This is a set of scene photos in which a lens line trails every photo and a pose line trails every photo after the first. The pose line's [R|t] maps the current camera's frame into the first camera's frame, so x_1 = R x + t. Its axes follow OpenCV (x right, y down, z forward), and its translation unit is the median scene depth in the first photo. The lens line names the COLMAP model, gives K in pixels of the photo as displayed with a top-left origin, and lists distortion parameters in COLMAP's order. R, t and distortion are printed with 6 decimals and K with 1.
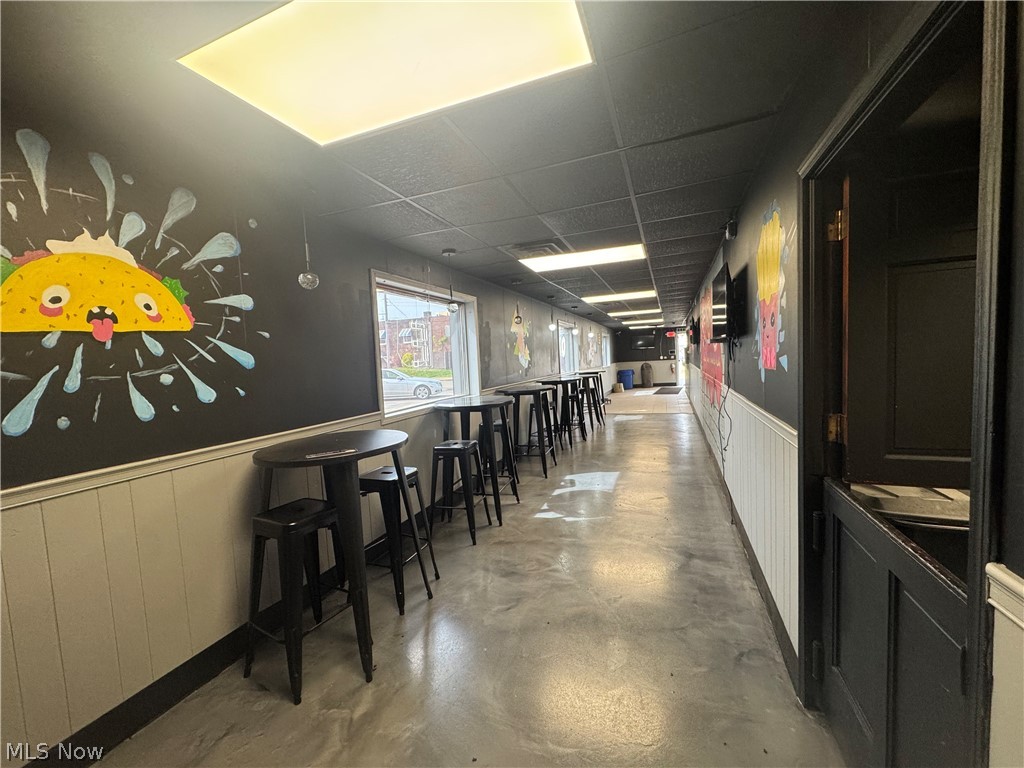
lens RADIAL K [[406.1, 0, 512.6], [0, 406.1, 378.5], [0, 0, 1]] dist [-0.007896, 0.000062]
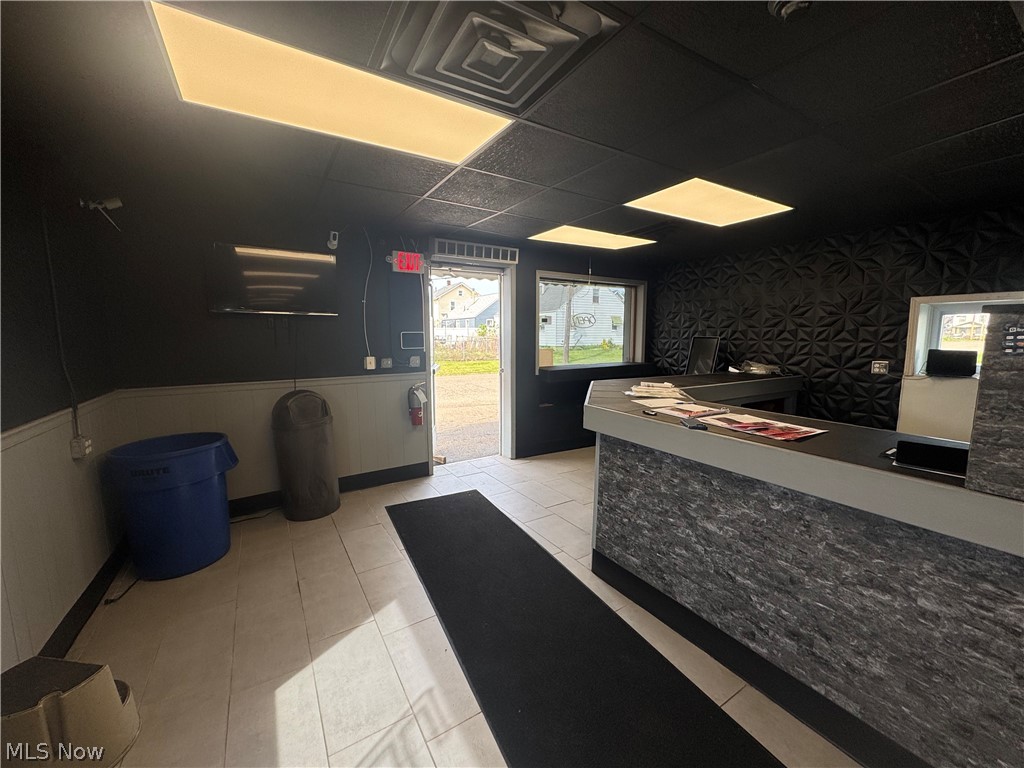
lens RADIAL K [[406.1, 0, 511.2], [0, 406.1, 383.6], [0, 0, 1]] dist [-0.007896, 0.000062]
pose [[0.609353, -0.051479, 0.791226, 0.236413], [0.022661, 0.998613, 0.047521, -0.049048], [-0.792575, -0.011027, 0.609675, 0.801780]]
